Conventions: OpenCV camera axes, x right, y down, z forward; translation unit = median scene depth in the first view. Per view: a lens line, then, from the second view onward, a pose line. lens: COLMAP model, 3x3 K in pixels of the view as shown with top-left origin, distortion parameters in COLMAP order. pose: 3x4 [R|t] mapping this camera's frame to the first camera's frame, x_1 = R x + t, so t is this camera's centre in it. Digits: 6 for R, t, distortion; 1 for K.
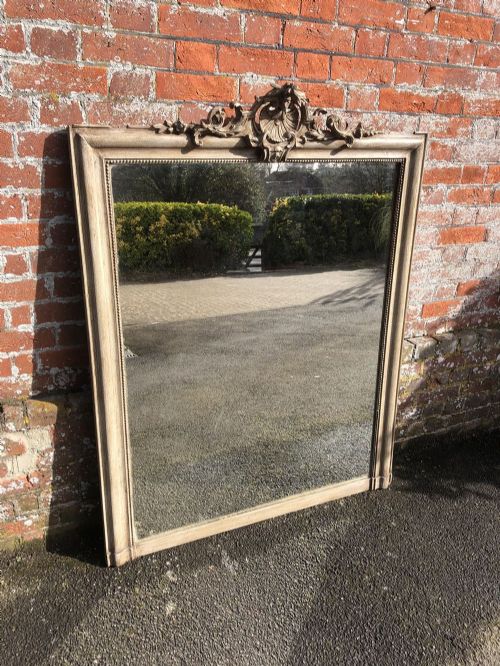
lens RADIAL K [[453.8, 0, 219.0], [0, 453.8, 328.5], [0, 0, 1]] dist [0.006942, -0.000083]
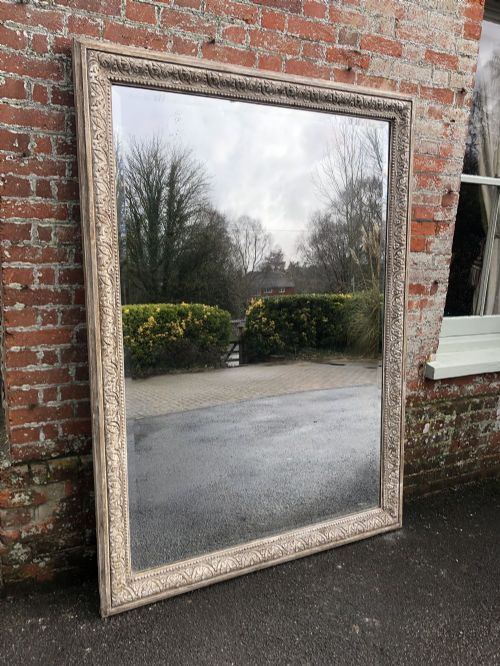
lens RADIAL K [[479.2, 0, 204.1], [0, 479.2, 340.7], [0, 0, 1]] dist [0.004636, 0.000344]
pose [[0.999967, -0.004384, 0.006882, 0.014983], [0.005544, 0.983874, -0.178777, 0.066749], [-0.005988, 0.178809, 0.983866, -0.409667]]
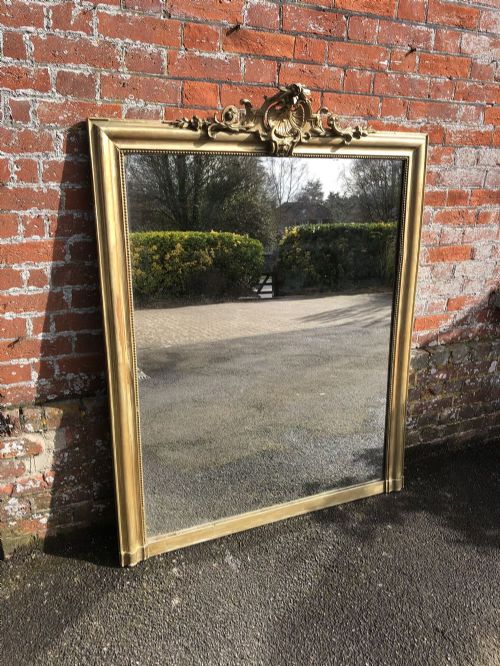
lens RADIAL K [[452.5, 0, 226.1], [0, 452.5, 335.9], [0, 0, 1]] dist [0.001343, 0.004384]
pose [[0.999872, -0.000102, -0.015995, 0.026347], [-0.000702, 0.998737, -0.050240, 0.049409], [0.015980, 0.050245, 0.998609, -0.078429]]
